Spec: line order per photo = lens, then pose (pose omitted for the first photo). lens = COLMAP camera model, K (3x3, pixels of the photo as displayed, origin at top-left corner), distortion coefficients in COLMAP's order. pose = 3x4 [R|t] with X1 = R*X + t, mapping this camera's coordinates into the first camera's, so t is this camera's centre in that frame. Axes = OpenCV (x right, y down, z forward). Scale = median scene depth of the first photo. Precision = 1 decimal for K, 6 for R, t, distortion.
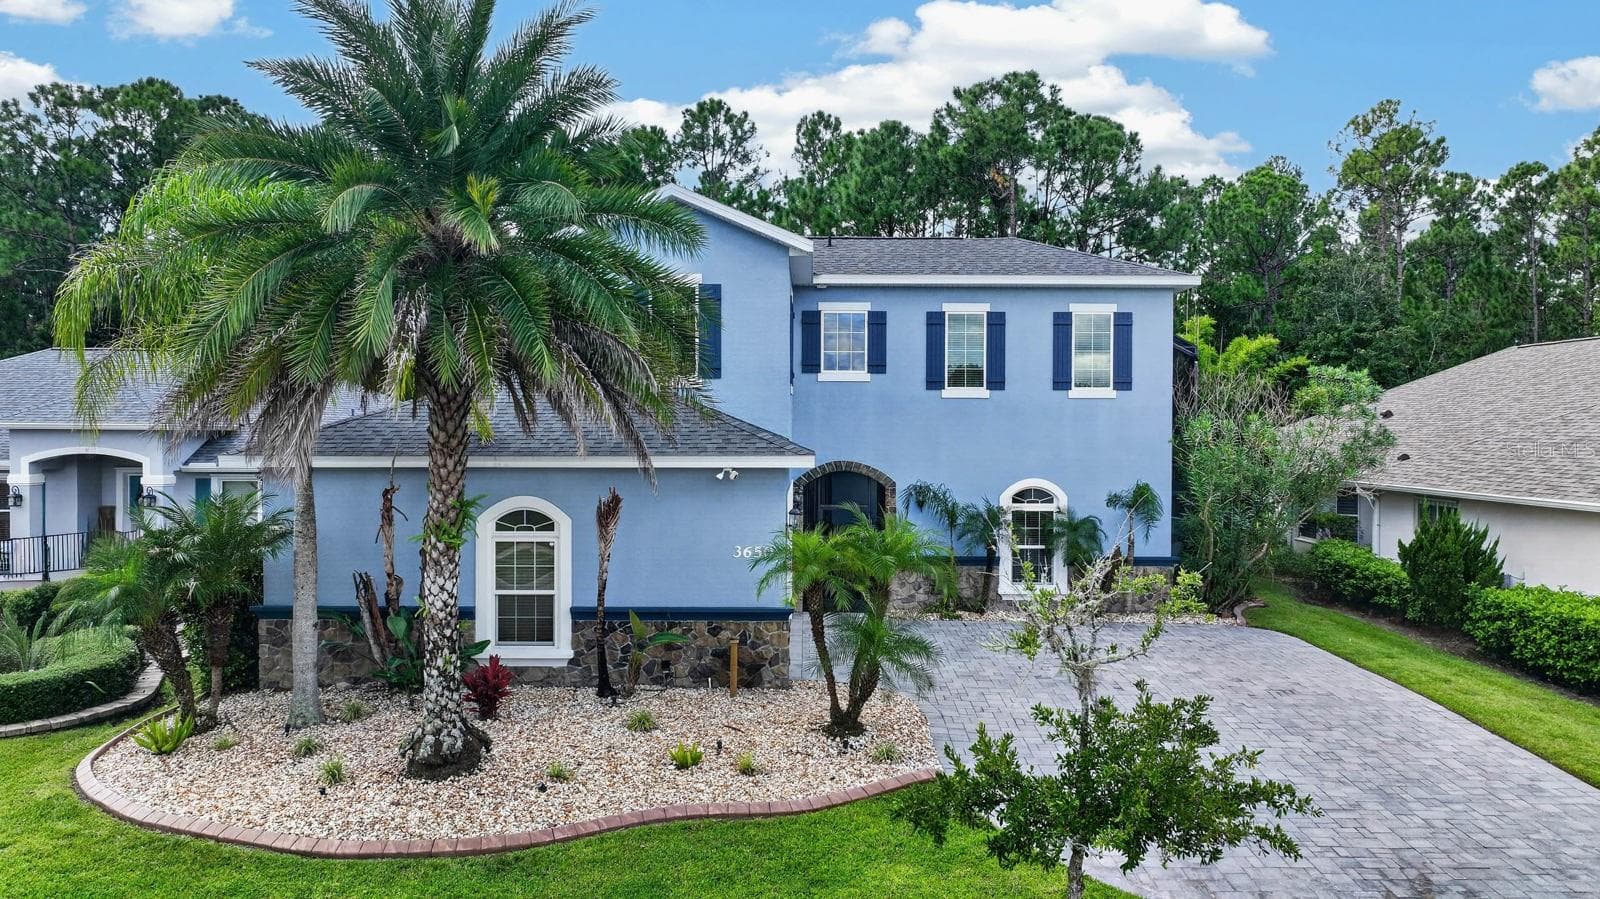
lens RADIAL K [[1125.5, 0, 803.4], [0, 1125.5, 446.5], [0, 0, 1]] dist [-0.003269, 0.010048]
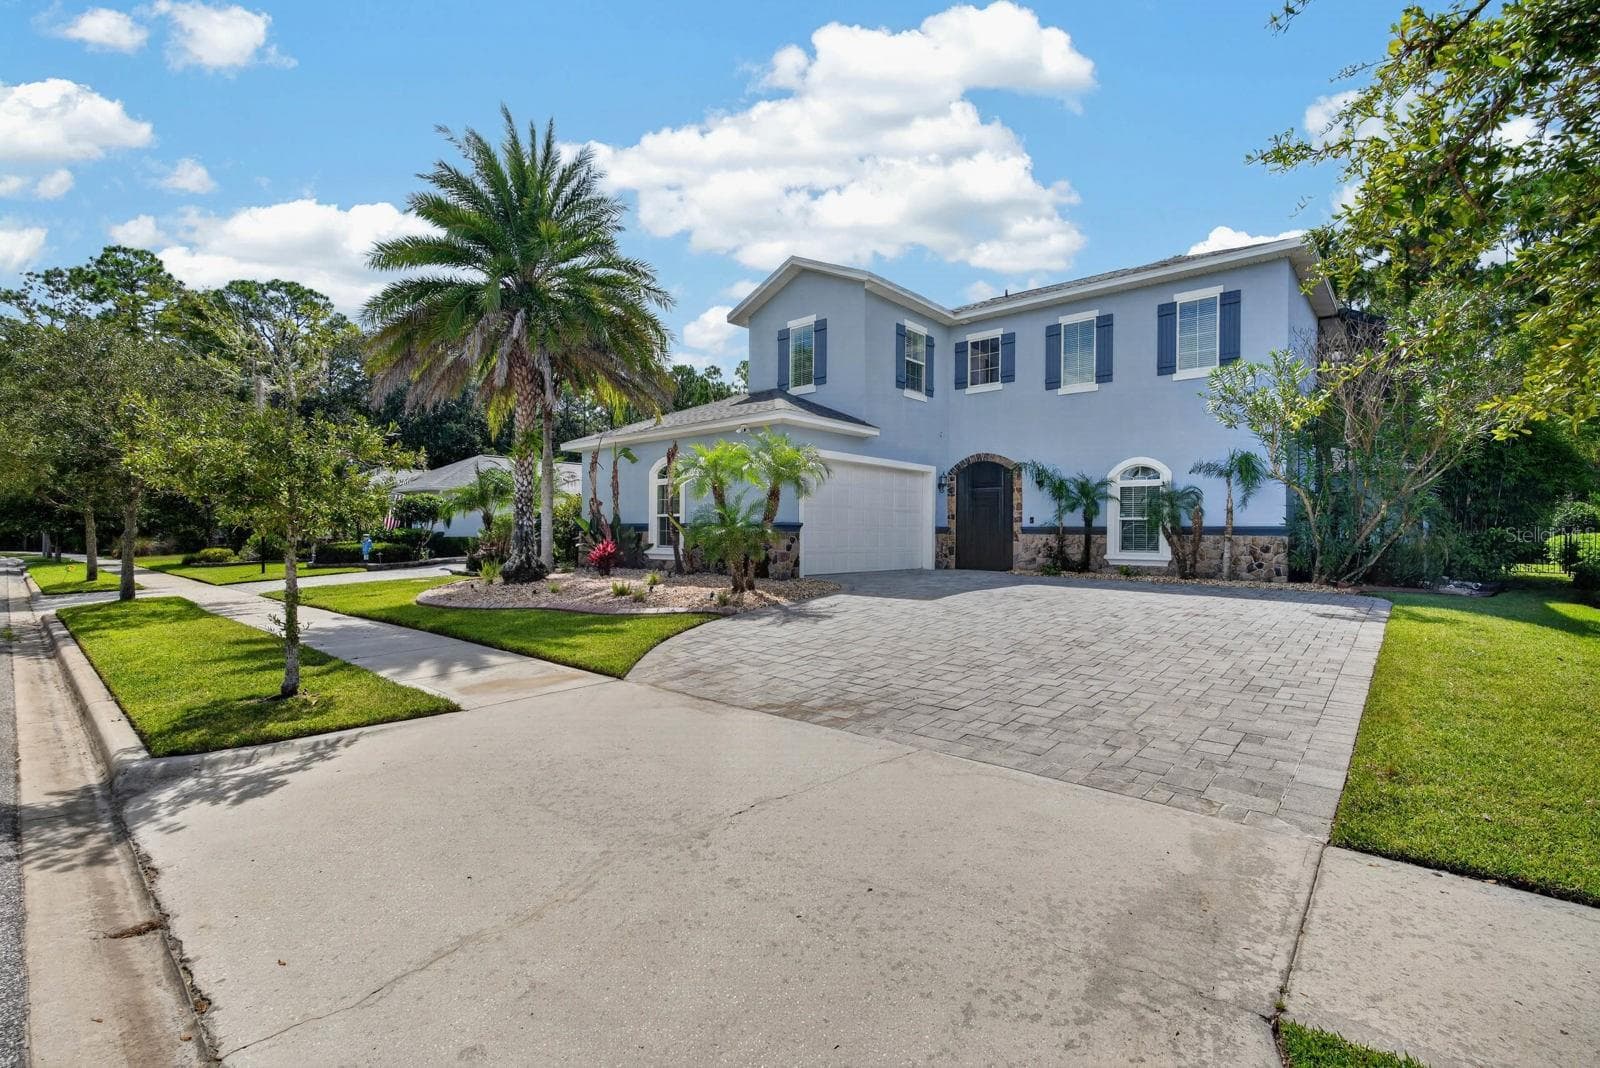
lens RADIAL K [[705.9, 0, 800.1], [0, 705.9, 540.2], [0, 0, 1]] dist [-0.017634, 0.009632]
pose [[0.750181, 0.008356, -0.661180, 0.582141], [-0.015908, 0.999859, -0.005413, 0.168976], [0.661041, 0.014579, 0.750208, 0.352973]]
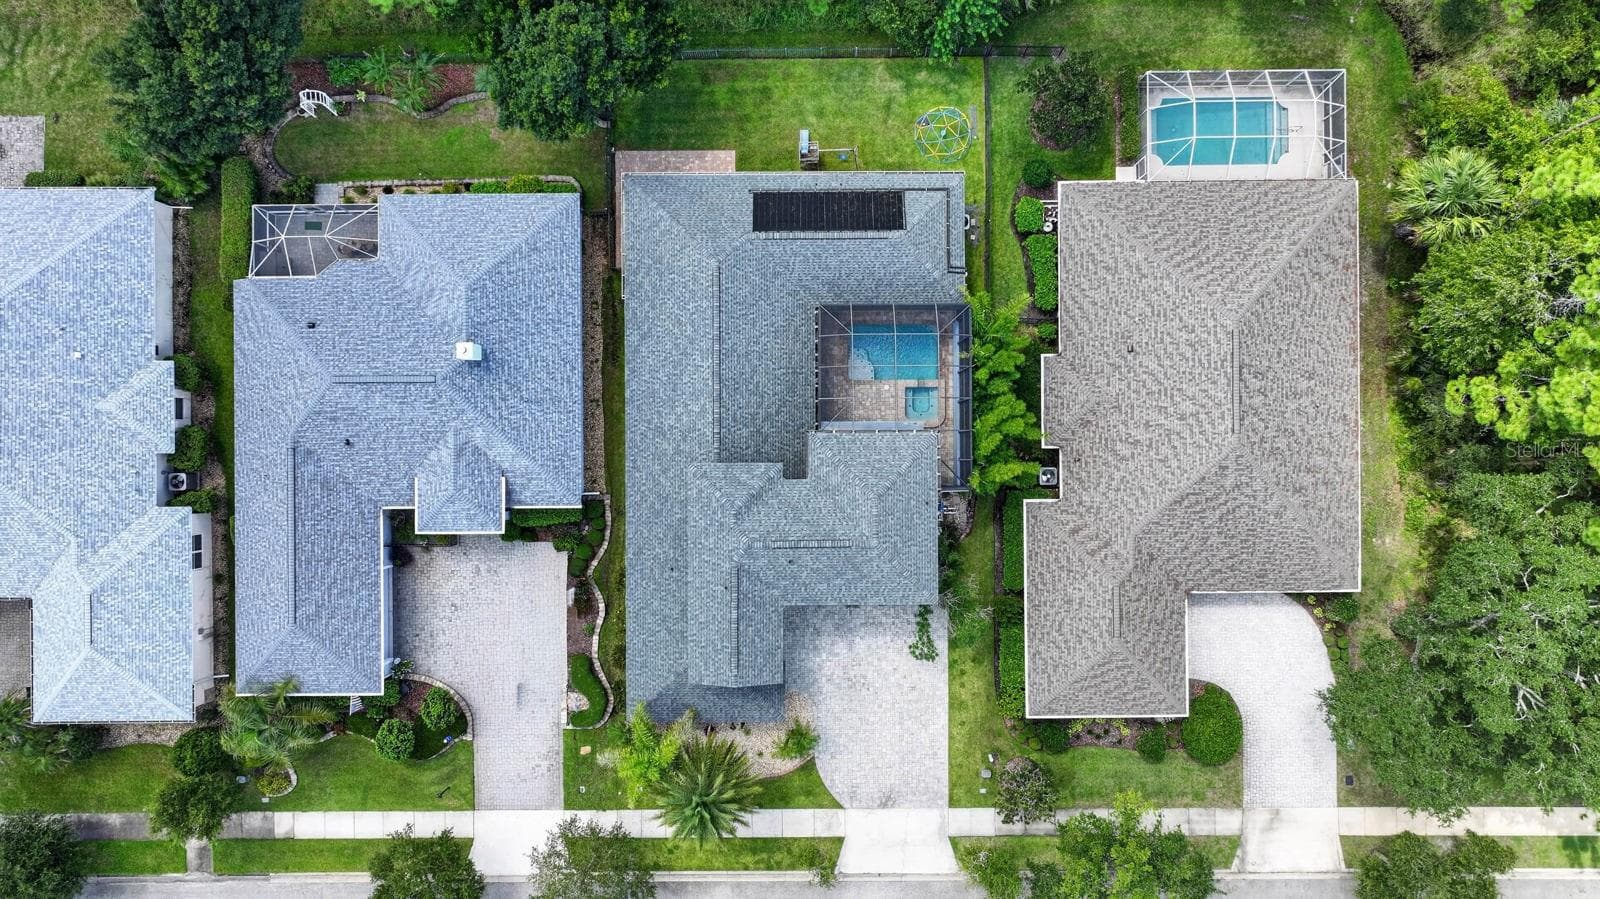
lens RADIAL K [[1122.8, 0, 807.5], [0, 1122.8, 447.8], [0, 0, 1]] dist [0.001571, 0.002630]
pose [[0.999959, -0.007333, -0.005368, 0.107186], [0.005507, 0.018959, 0.999805, -3.650285], [-0.007230, -0.999793, 0.018998, 1.787113]]
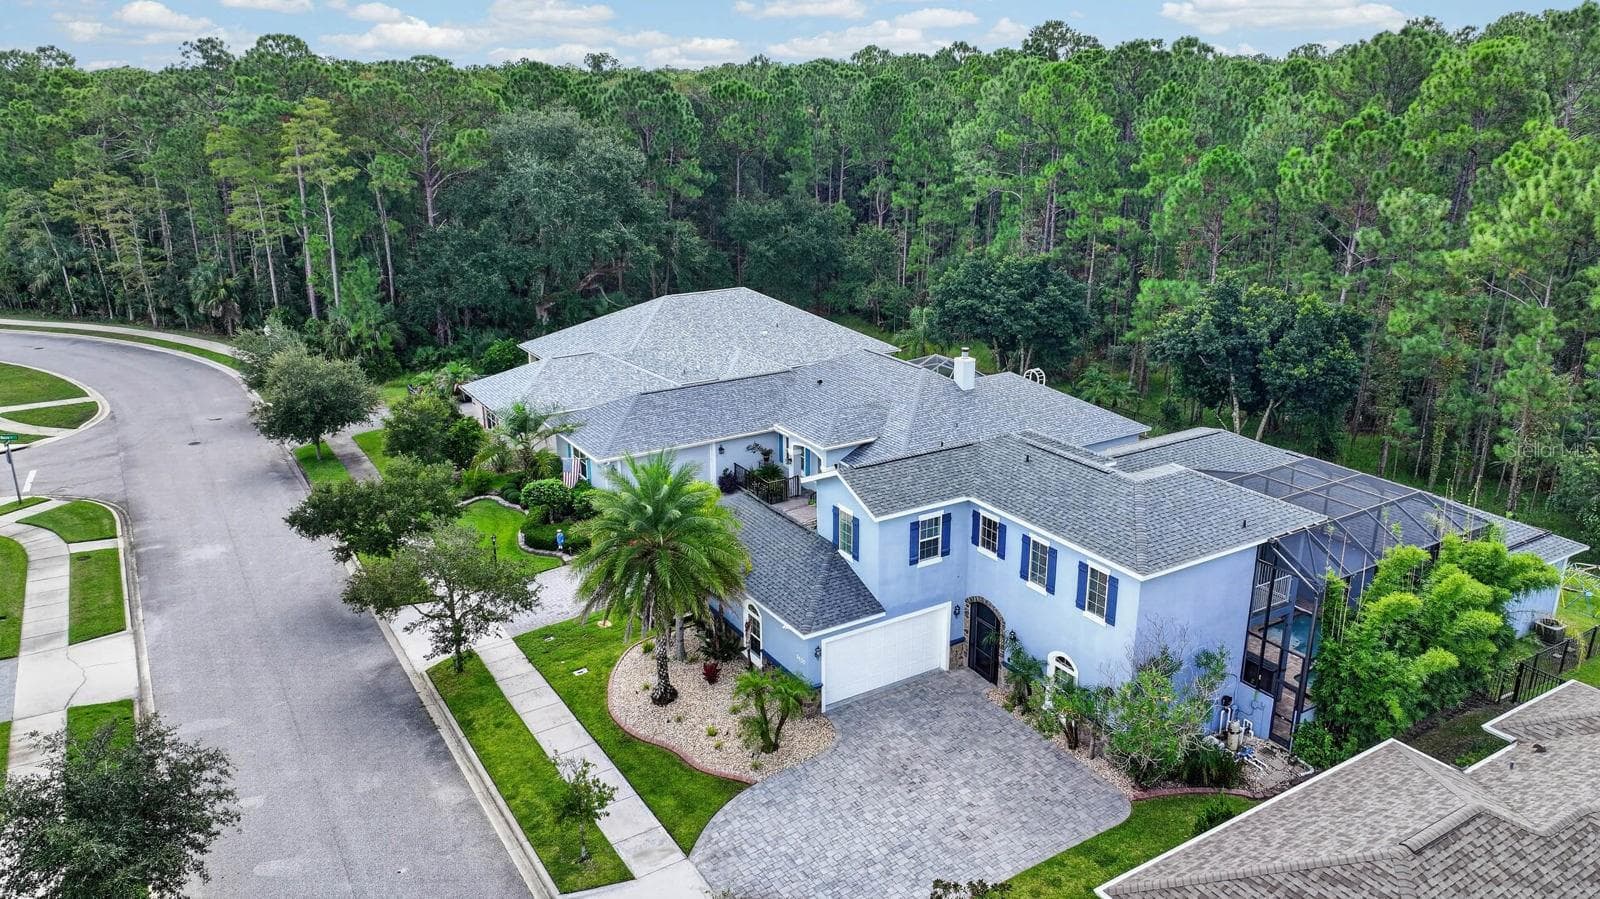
lens RADIAL K [[1122.8, 0, 807.5], [0, 1122.8, 447.8], [0, 0, 1]] dist [0.001571, 0.002630]
pose [[0.527436, 0.258851, -0.809202, 1.707788], [-0.005244, 0.953430, 0.301569, -1.010979], [0.849579, -0.154815, 0.504230, -0.083022]]
